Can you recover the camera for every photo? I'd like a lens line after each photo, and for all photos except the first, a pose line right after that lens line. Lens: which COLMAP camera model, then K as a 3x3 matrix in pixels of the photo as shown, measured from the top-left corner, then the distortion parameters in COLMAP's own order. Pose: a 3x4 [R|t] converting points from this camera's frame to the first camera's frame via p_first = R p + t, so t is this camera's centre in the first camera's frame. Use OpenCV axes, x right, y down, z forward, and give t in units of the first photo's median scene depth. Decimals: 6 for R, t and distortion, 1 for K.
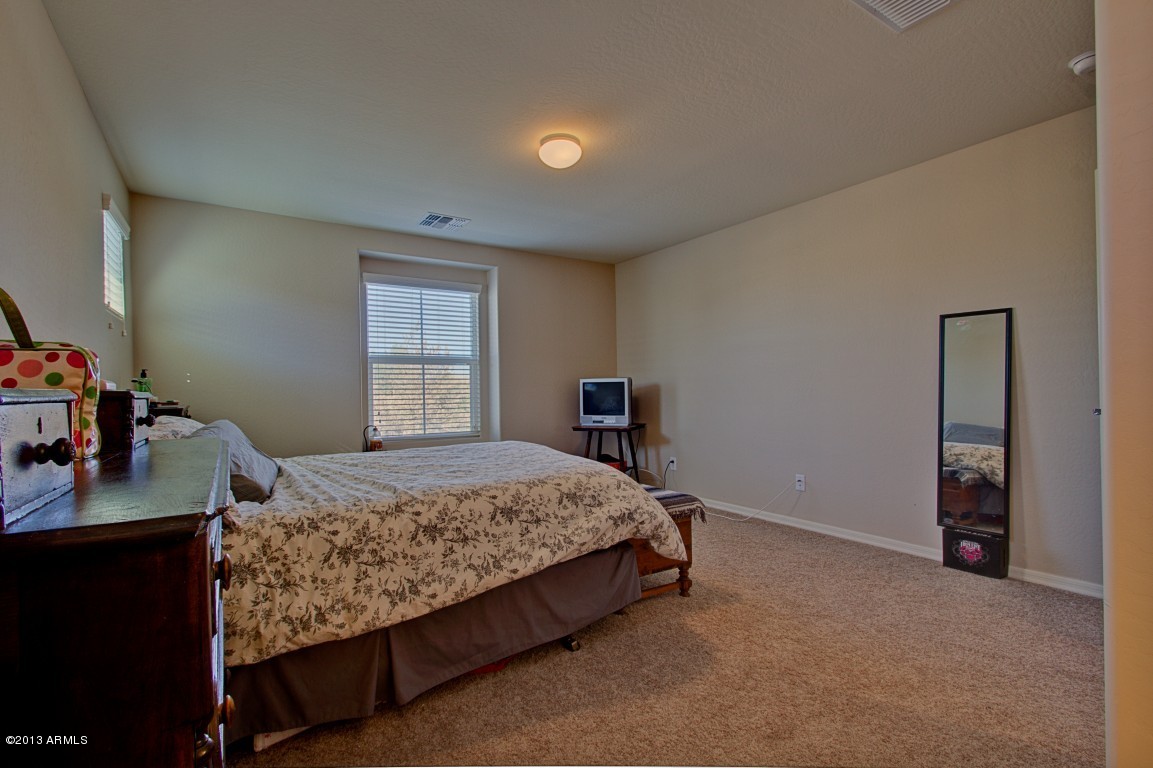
lens RADIAL K [[534.4, 0, 572.5], [0, 534.4, 388.5], [0, 0, 1]] dist [0.022029, -0.000096]
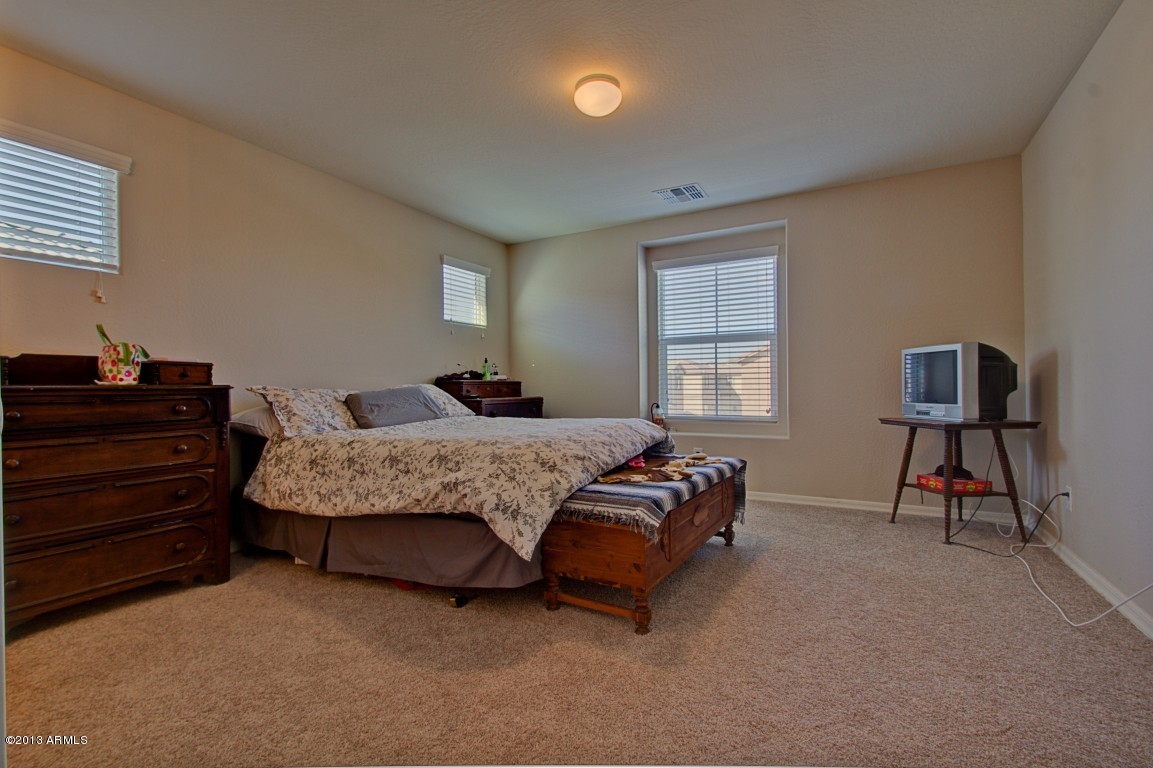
lens RADIAL K [[534.4, 0, 570.2], [0, 534.4, 388.6], [0, 0, 1]] dist [0.022029, -0.000096]
pose [[0.457328, 0.010810, -0.889232, 0.481634], [0.004222, 0.999888, 0.014327, 0.023355], [0.889288, -0.010307, 0.457232, 0.340886]]
